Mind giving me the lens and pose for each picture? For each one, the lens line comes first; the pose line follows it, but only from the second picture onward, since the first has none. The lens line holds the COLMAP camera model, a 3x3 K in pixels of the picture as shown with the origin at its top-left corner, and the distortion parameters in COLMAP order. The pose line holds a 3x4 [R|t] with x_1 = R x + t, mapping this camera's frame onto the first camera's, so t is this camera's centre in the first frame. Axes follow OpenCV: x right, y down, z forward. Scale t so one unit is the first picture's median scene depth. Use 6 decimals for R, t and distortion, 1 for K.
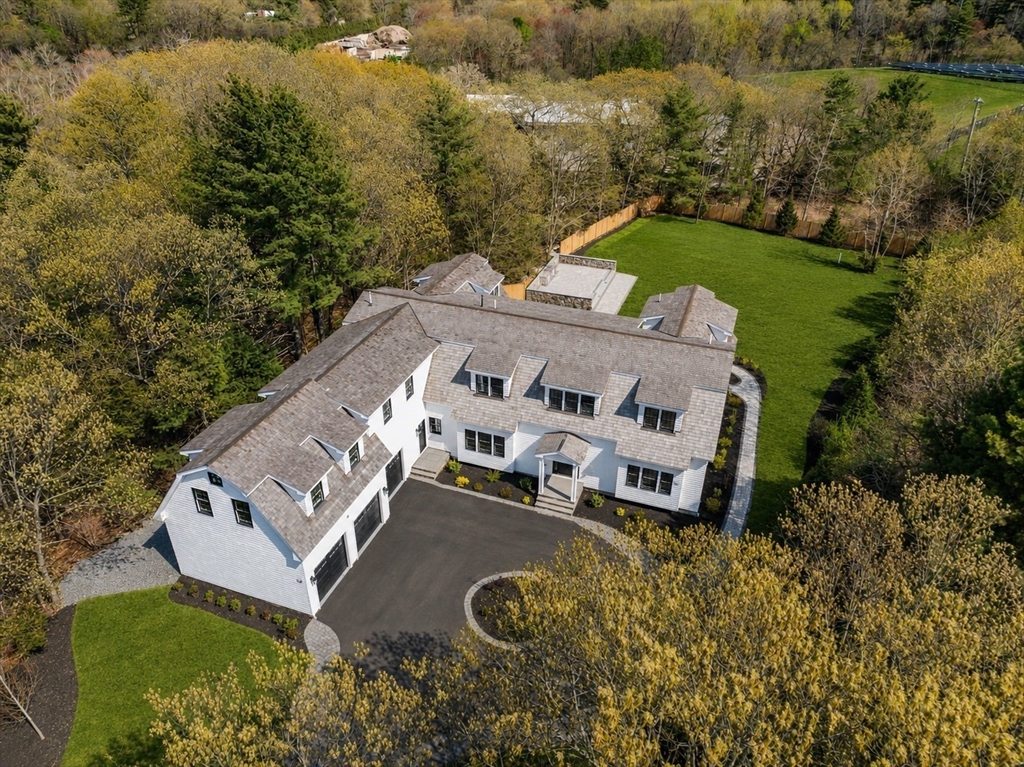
lens RADIAL K [[678.1, 0, 512.0], [0, 678.1, 383.5], [0, 0, 1]] dist [0.002059, 0.000234]
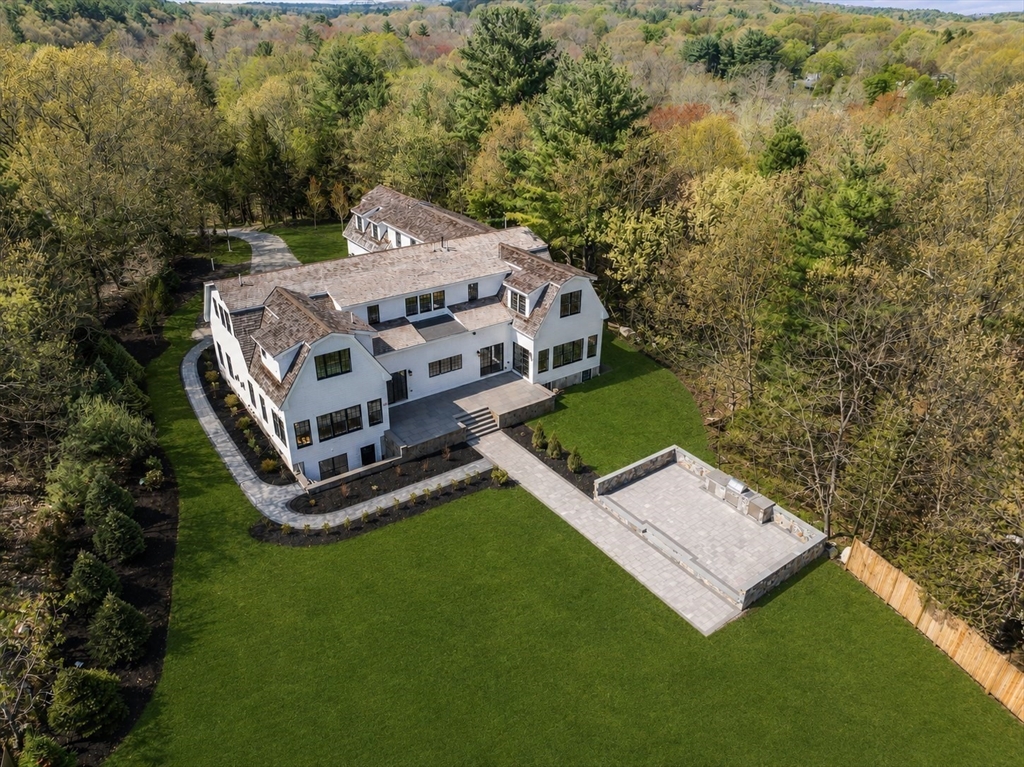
lens RADIAL K [[678.1, 0, 512.0], [0, 678.1, 383.5], [0, 0, 1]] dist [0.002059, 0.000234]
pose [[-0.543340, 0.379851, -0.748662, 0.707076], [-0.473401, 0.597841, 0.646898, -0.644544], [0.693306, 0.705903, -0.145009, 1.208504]]
